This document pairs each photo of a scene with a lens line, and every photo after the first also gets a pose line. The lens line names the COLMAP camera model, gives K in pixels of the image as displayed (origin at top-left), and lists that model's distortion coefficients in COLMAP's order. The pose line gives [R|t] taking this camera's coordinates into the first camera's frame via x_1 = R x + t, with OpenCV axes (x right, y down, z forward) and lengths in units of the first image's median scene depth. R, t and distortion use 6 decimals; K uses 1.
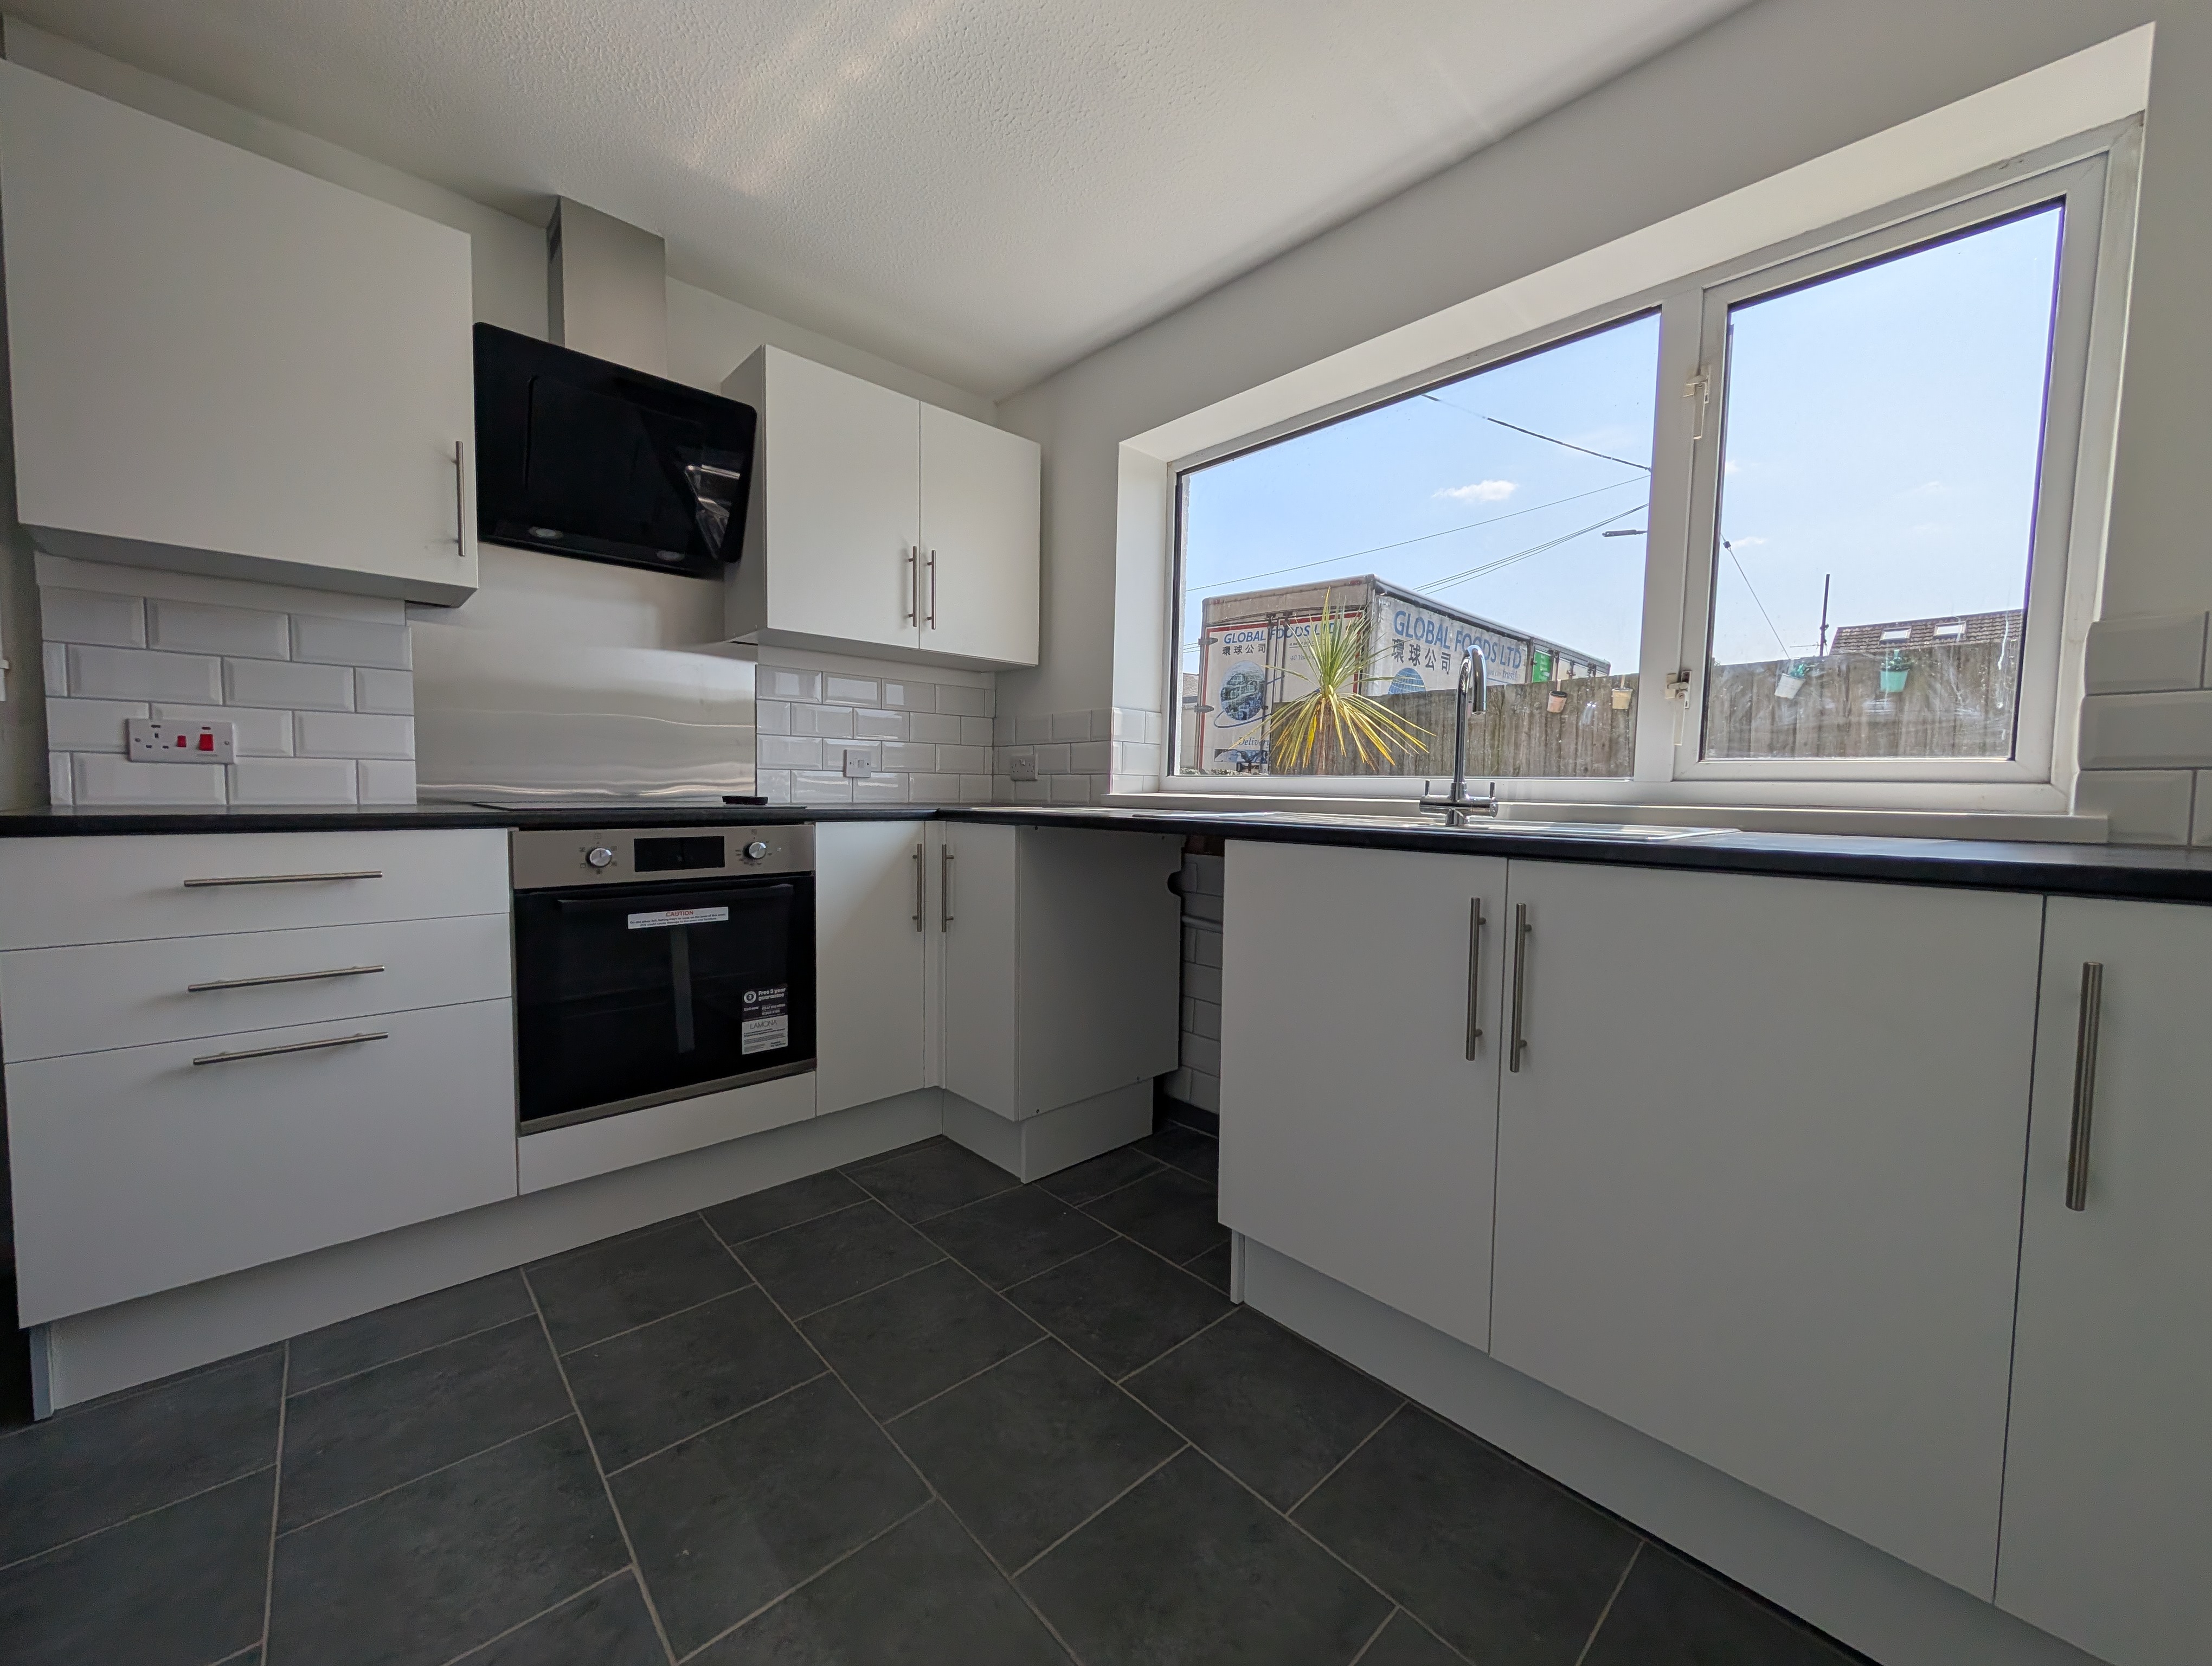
lens RADIAL K [[847.8, 0, 1104.6], [0, 847.8, 834.5], [0, 0, 1]] dist [-0.002481, 0.000449]
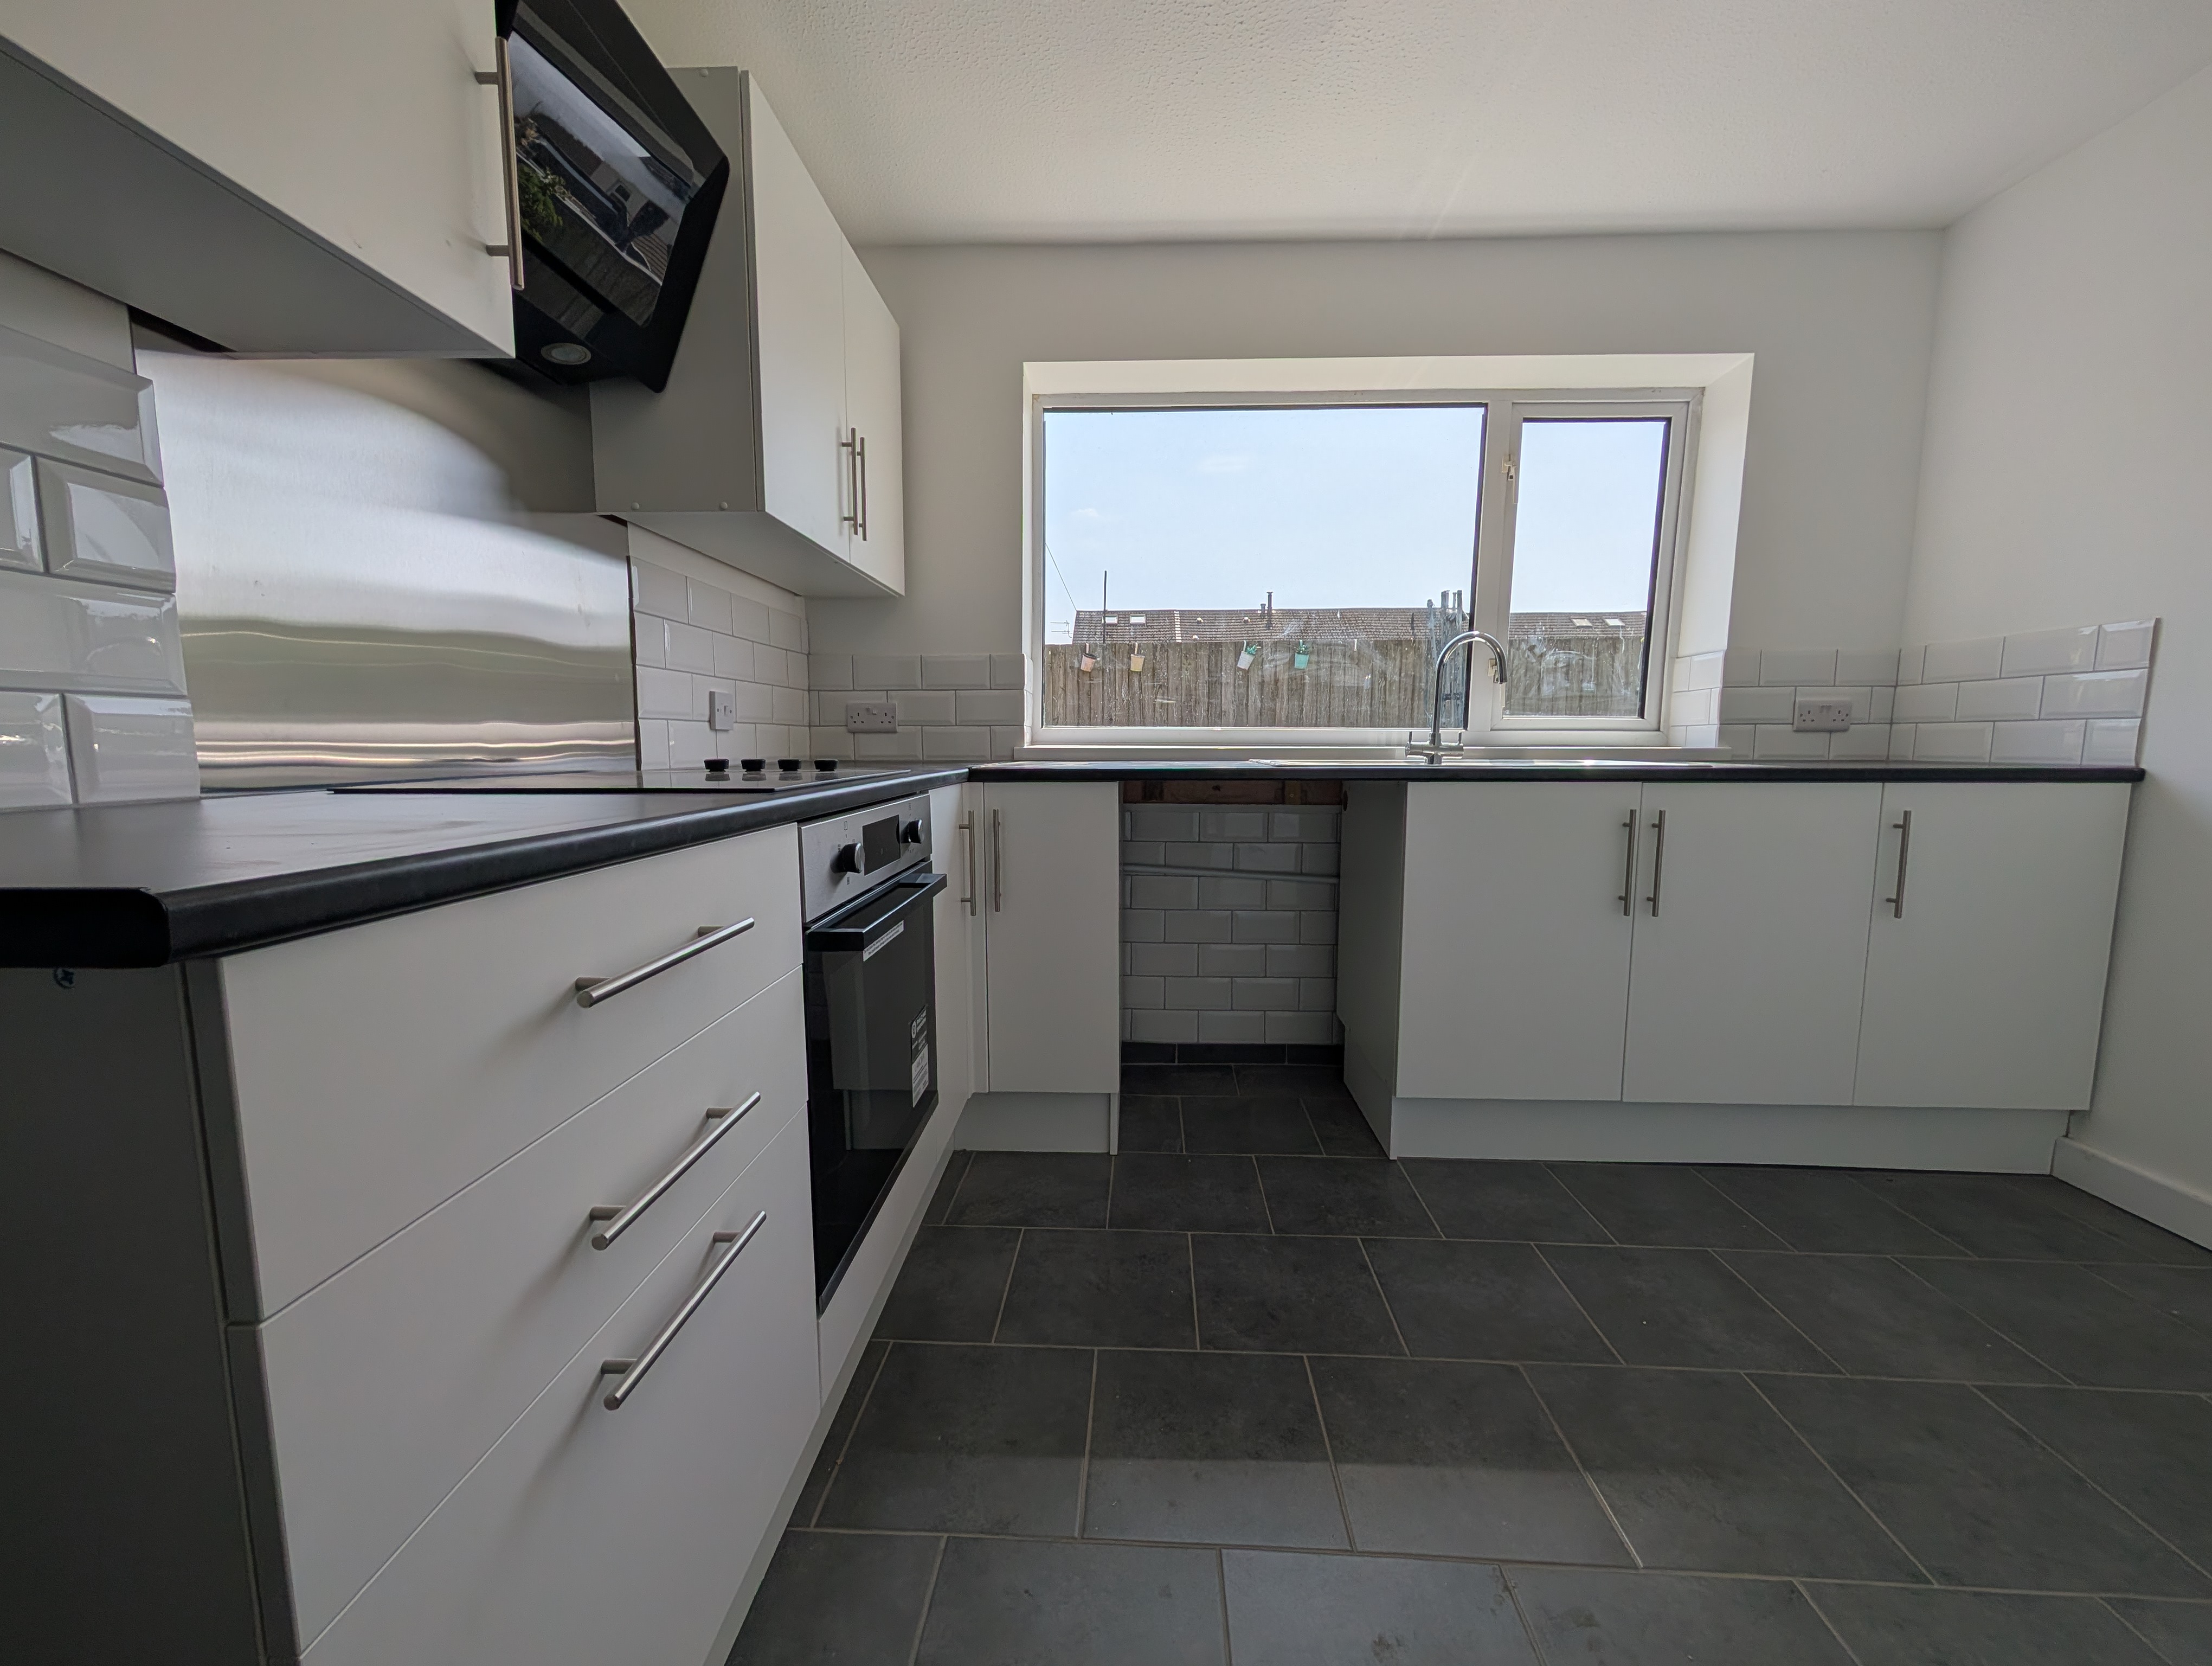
lens RADIAL K [[847.8, 0, 1104.1], [0, 847.8, 835.2], [0, 0, 1]] dist [-0.002481, 0.000449]
pose [[0.709502, -0.091721, 0.698709, -0.895104], [0.048399, 0.995495, 0.081534, -0.033242], [-0.703039, -0.024032, 0.710745, 0.402508]]
